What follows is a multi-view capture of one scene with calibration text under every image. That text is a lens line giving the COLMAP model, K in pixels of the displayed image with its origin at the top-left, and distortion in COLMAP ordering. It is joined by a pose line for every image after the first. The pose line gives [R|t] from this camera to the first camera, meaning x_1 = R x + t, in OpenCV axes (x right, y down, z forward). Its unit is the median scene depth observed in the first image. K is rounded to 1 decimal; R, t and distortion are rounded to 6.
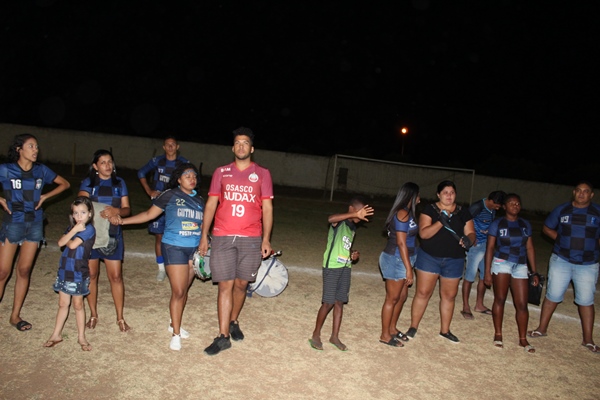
lens RADIAL K [[512.2, 0, 300.0], [0, 512.2, 200.0], [0, 0, 1]] dist [-0.155187, 0.157078]
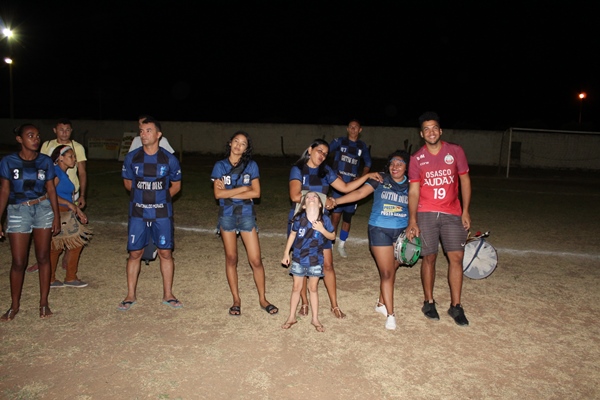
lens RADIAL K [[512.2, 0, 300.0], [0, 512.2, 200.0], [0, 0, 1]] dist [-0.155187, 0.157078]
pose [[0.950830, -0.038007, -0.307372, -0.096541], [0.049108, 0.998388, 0.028459, -0.006748], [0.305794, -0.042154, 0.951164, -0.021375]]
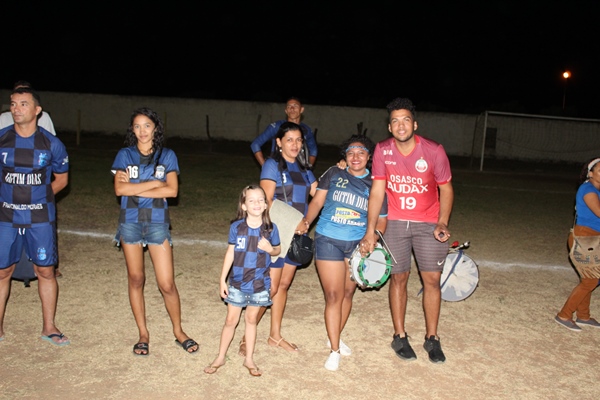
lens RADIAL K [[624.0, 0, 300.0], [0, 624.0, 200.0], [0, 0, 1]] dist [-0.111516, 0.143942]
pose [[0.979992, -0.024374, -0.197539, -0.117542], [0.033488, 0.998517, 0.042928, -0.014552], [0.196200, -0.048685, 0.979355, 0.040868]]
